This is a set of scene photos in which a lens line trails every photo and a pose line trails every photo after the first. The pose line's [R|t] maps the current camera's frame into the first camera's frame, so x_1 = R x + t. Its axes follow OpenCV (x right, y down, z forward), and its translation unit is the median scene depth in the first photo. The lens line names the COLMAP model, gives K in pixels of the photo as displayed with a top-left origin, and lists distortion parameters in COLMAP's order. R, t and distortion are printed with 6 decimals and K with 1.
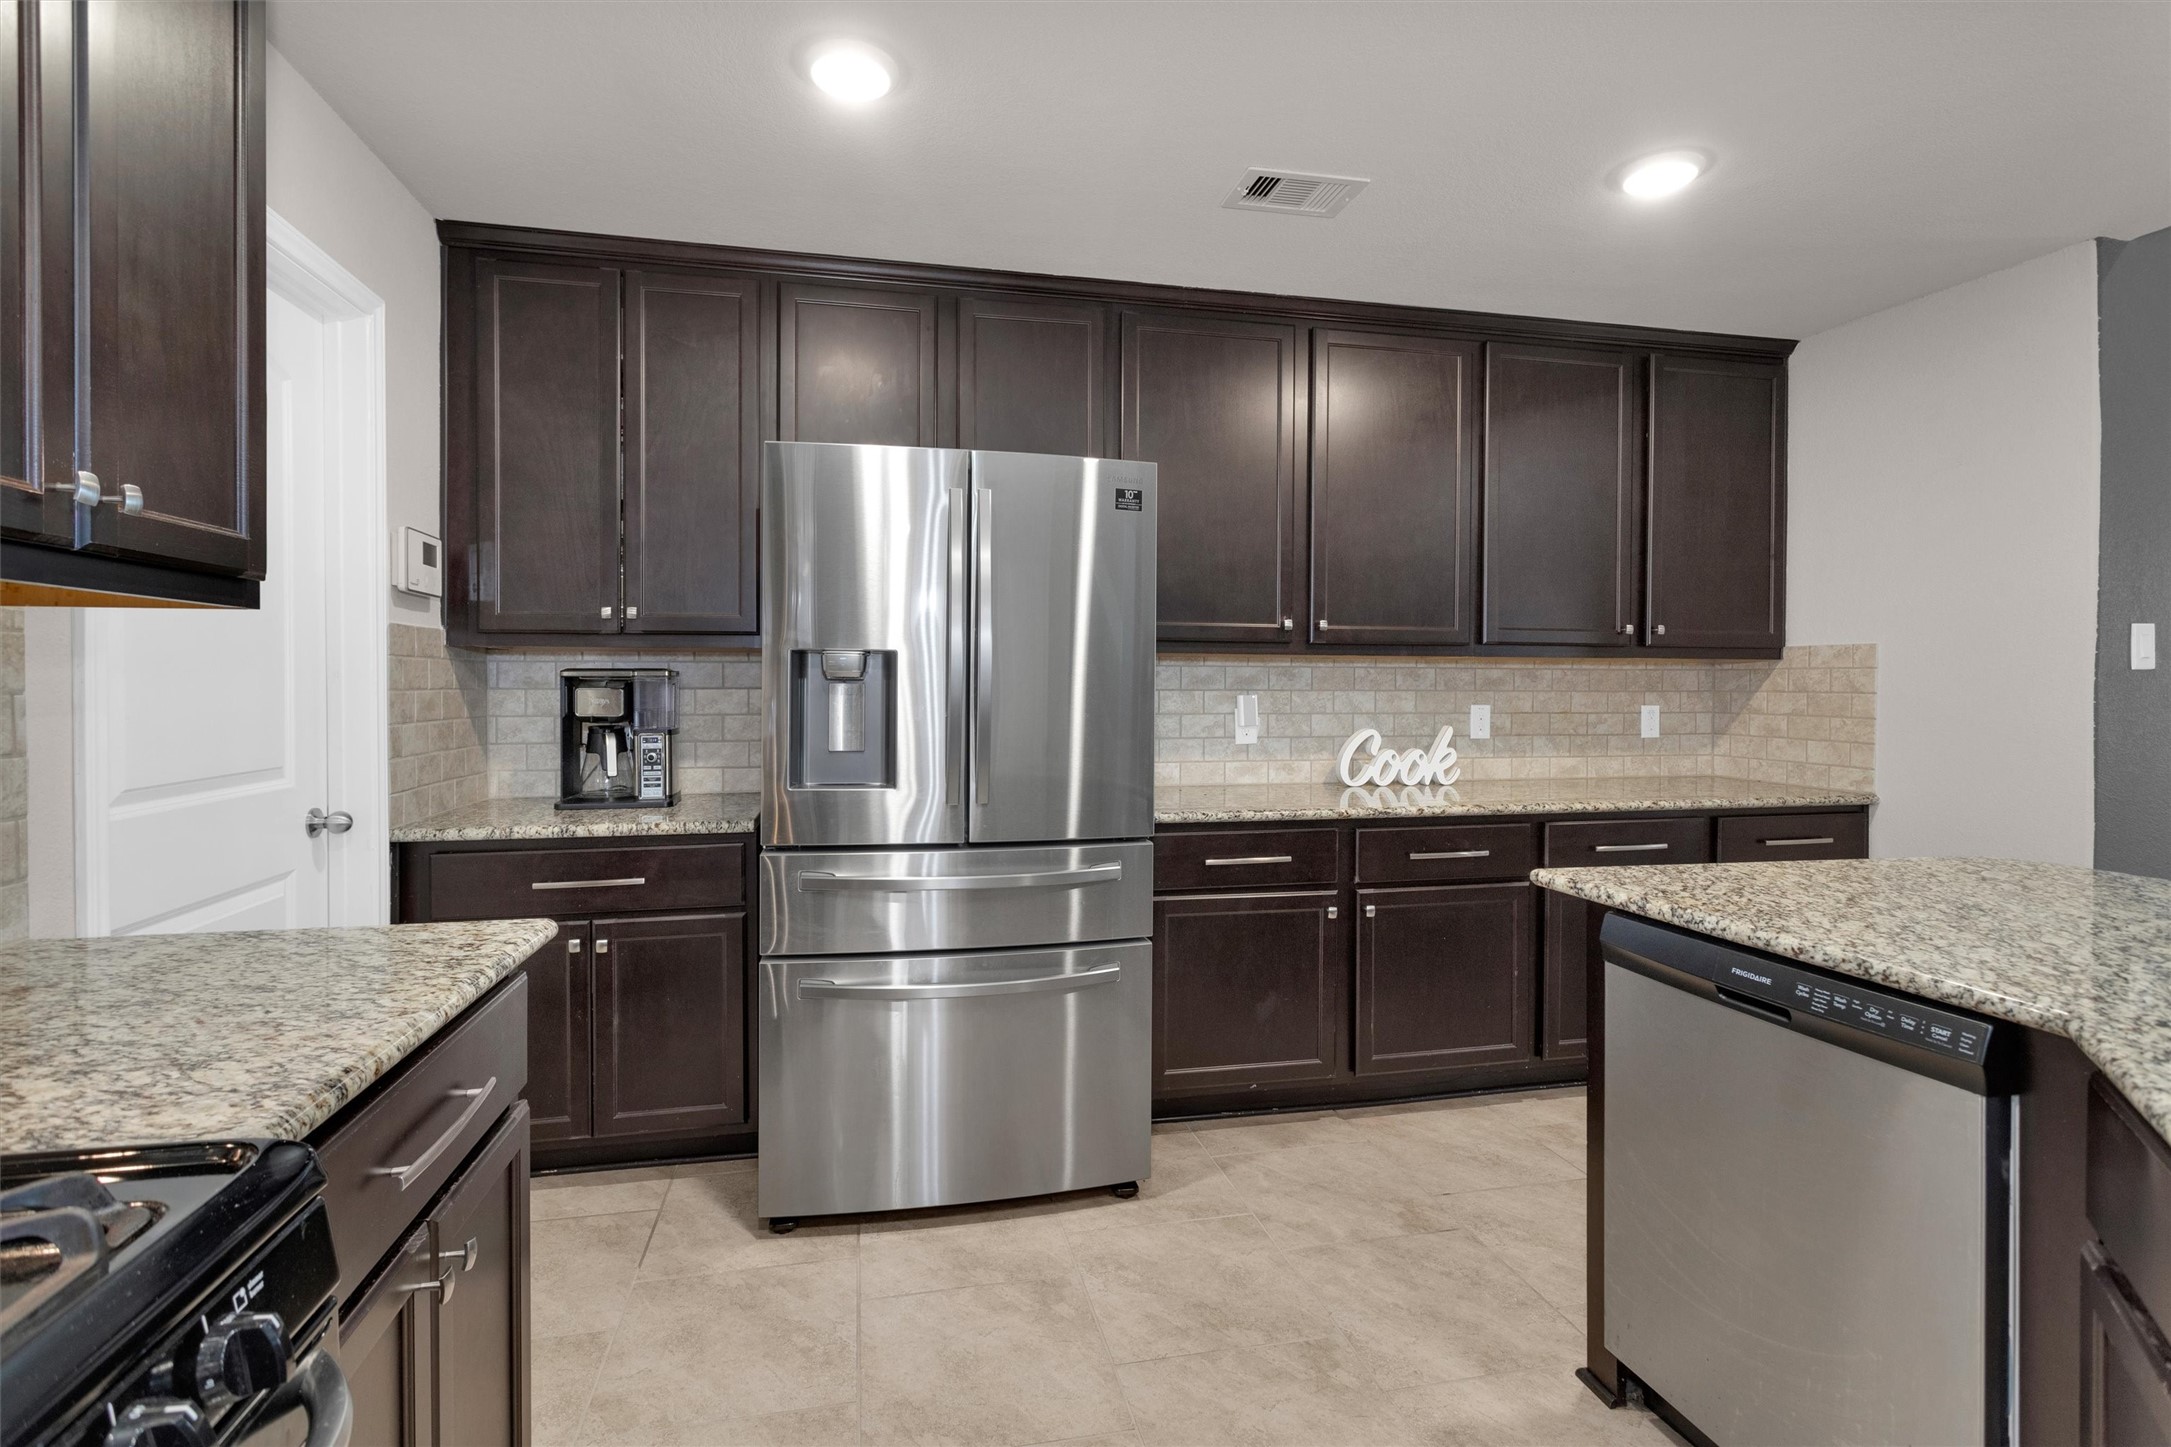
lens RADIAL K [[1016.3, 0, 1077.7], [0, 1016.3, 691.4], [0, 0, 1]] dist [0.000931, 0.000133]
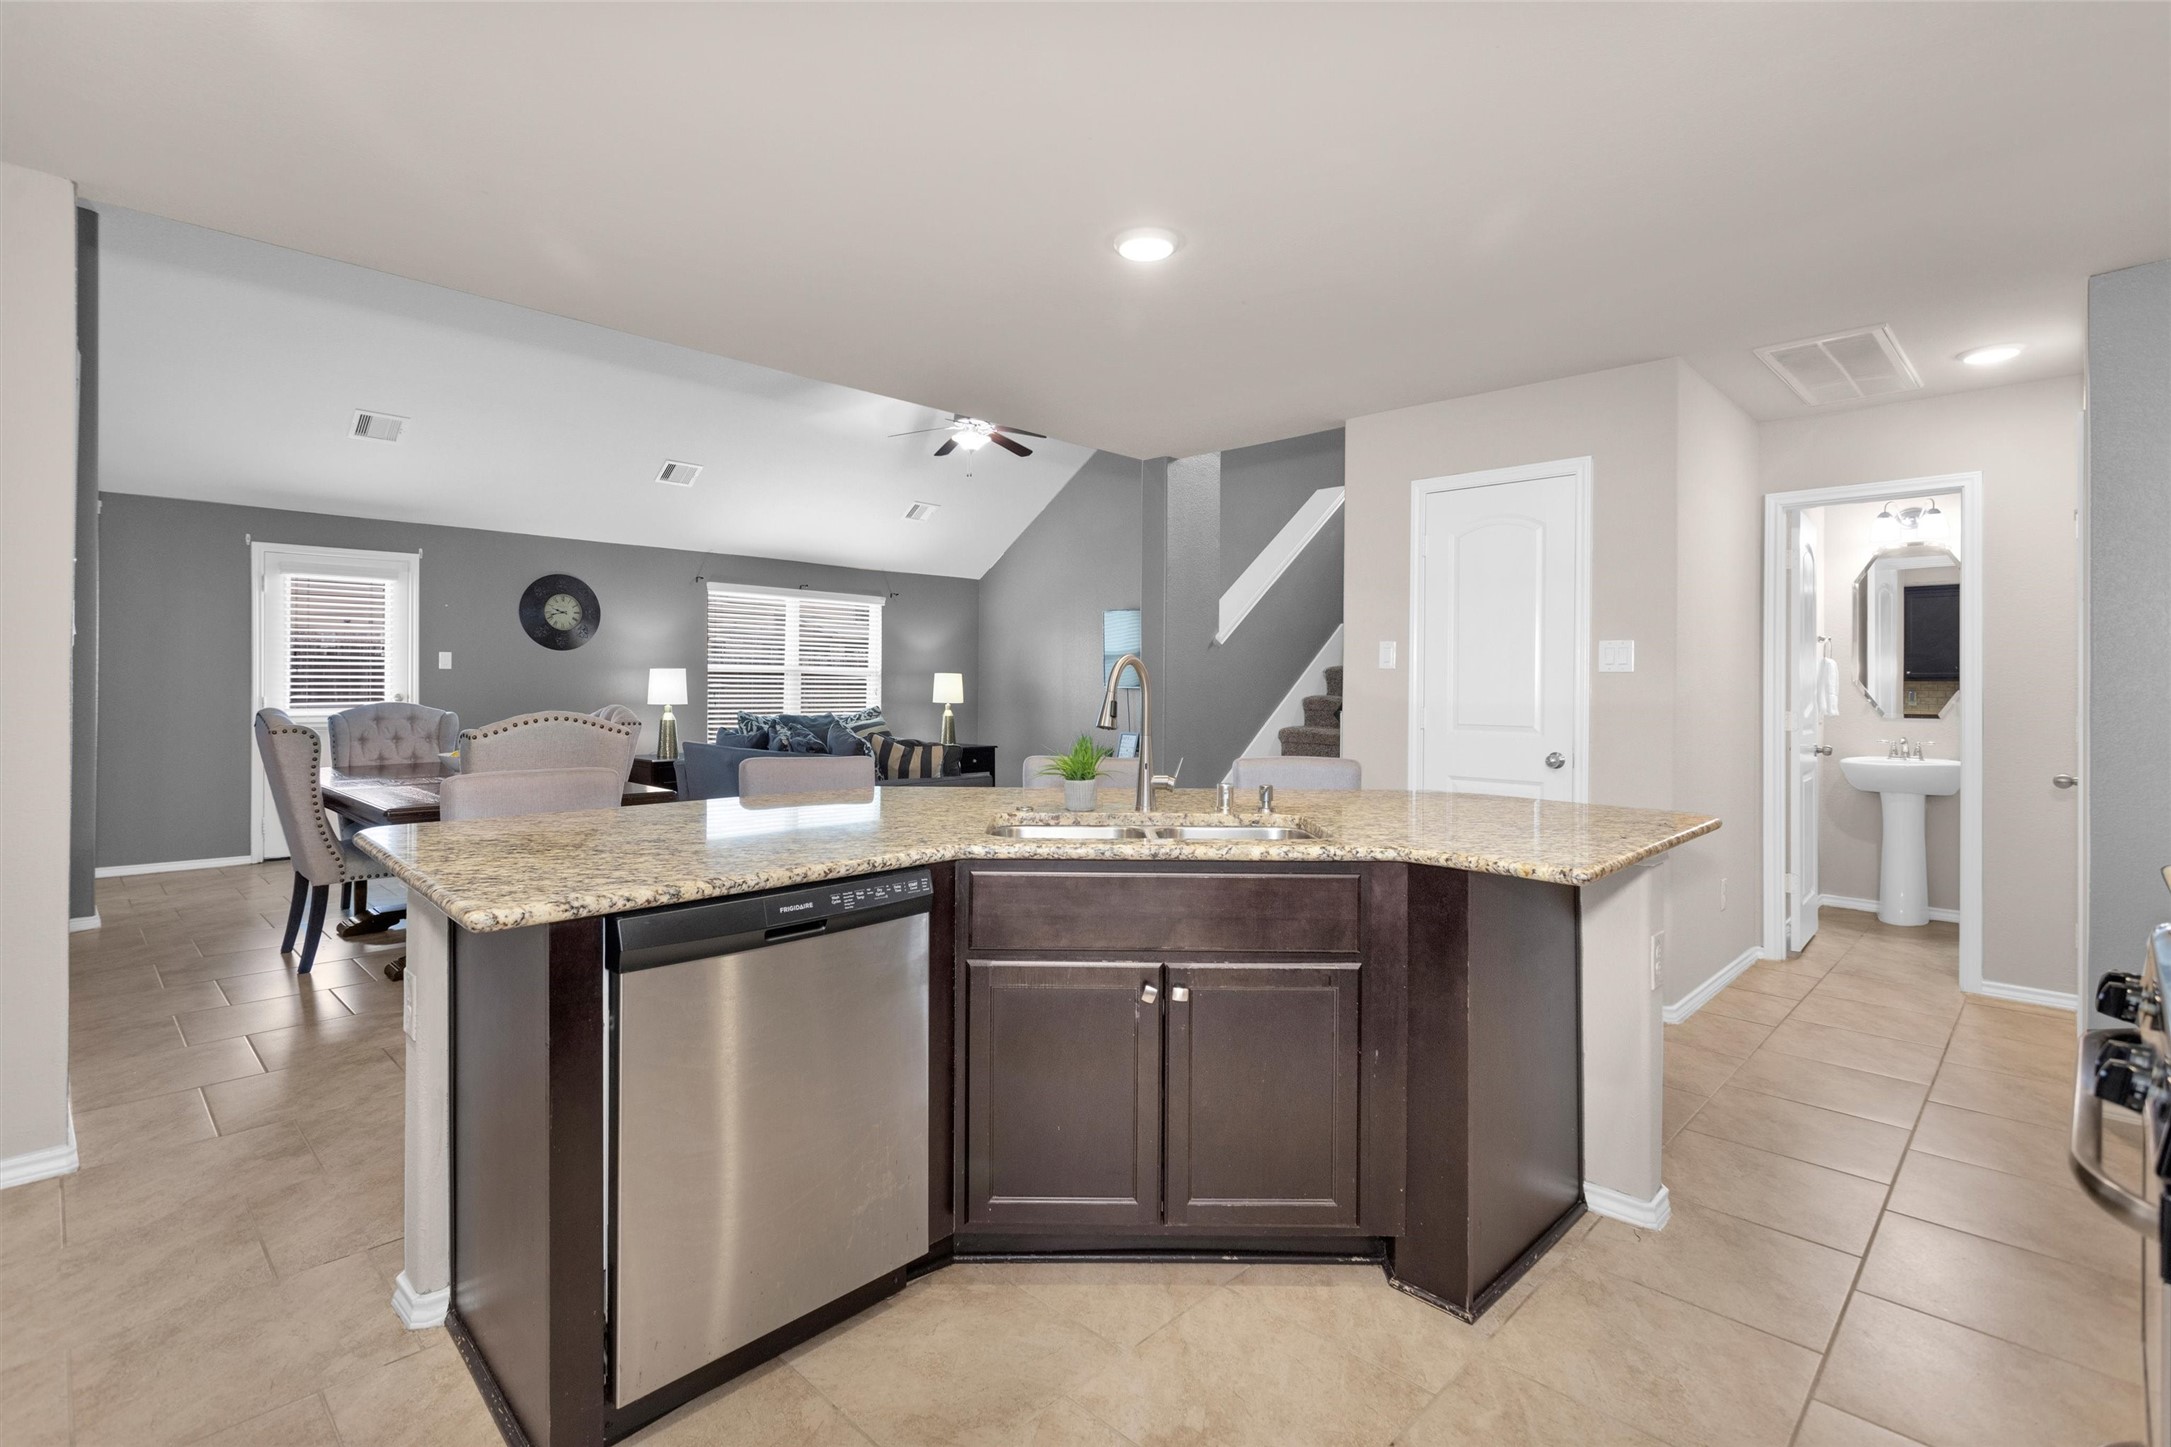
lens RADIAL K [[1044.1, 0, 1081.9], [0, 1044.1, 686.9], [0, 0, 1]] dist [-0.061957, 0.051279]
pose [[-0.558310, -0.010744, 0.829563, -0.240974], [-0.004412, 0.999940, 0.009982, 0.001010], [-0.829621, 0.001913, -0.558324, 0.613879]]
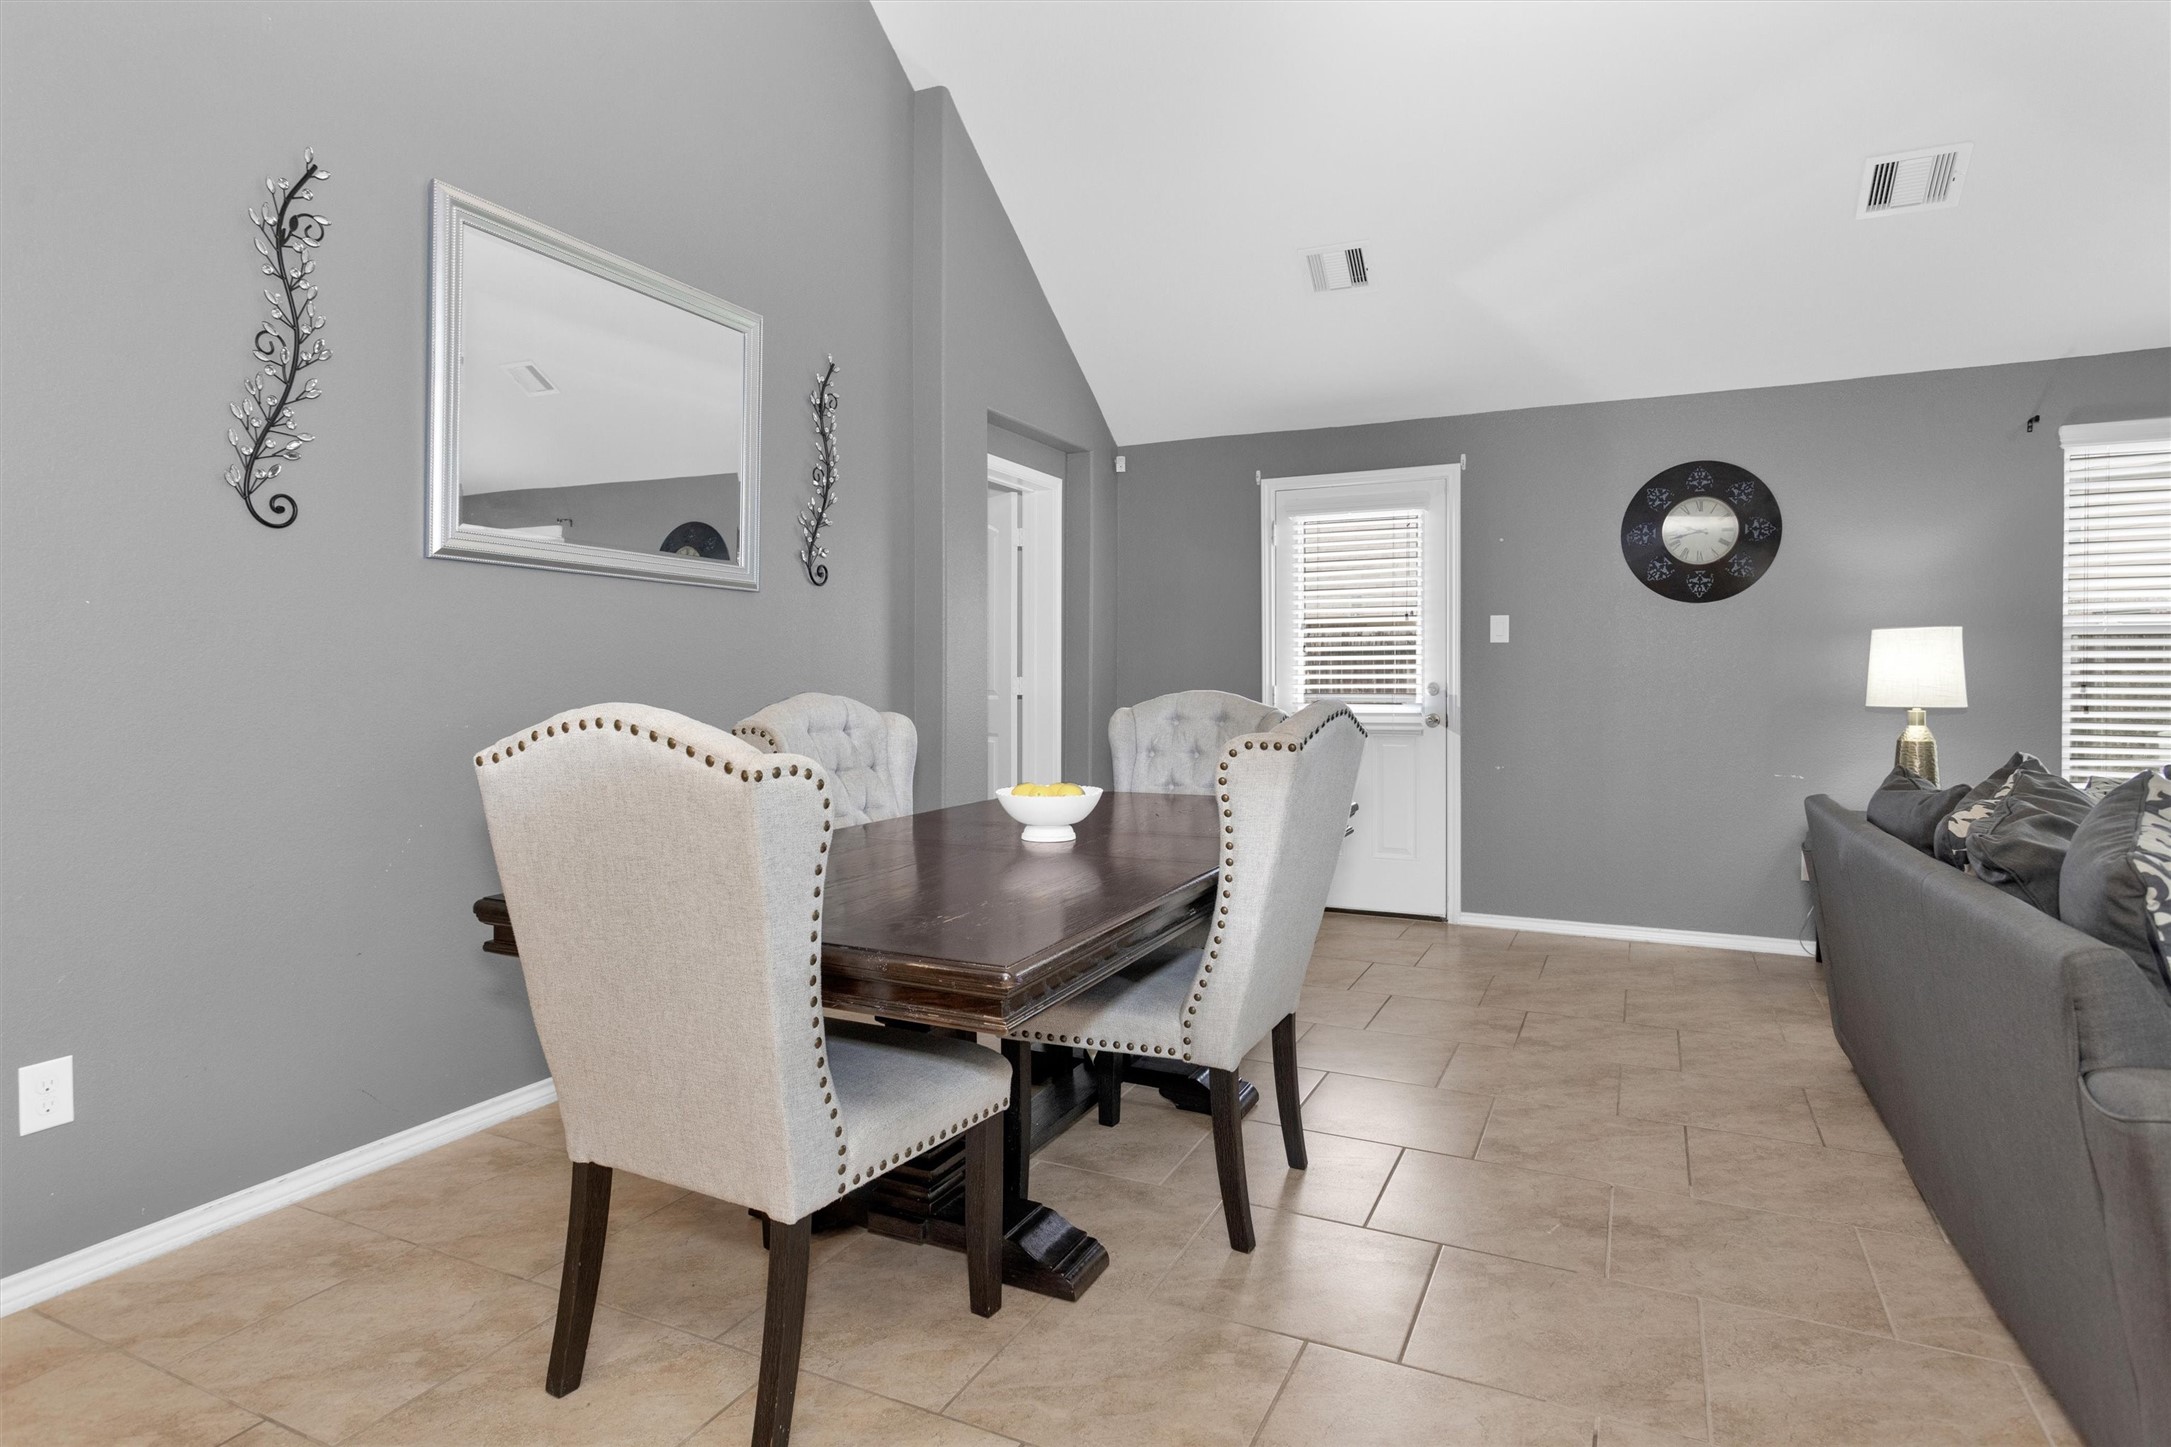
lens RADIAL K [[1153.3, 0, 1087.0], [0, 1153.3, 693.1], [0, 0, 1]] dist [-0.004685, -0.001108]
pose [[0.610714, -0.014723, 0.791714, 0.813735], [0.006726, 0.999888, 0.013405, 0.034100], [-0.791823, -0.002862, 0.610744, 0.005363]]
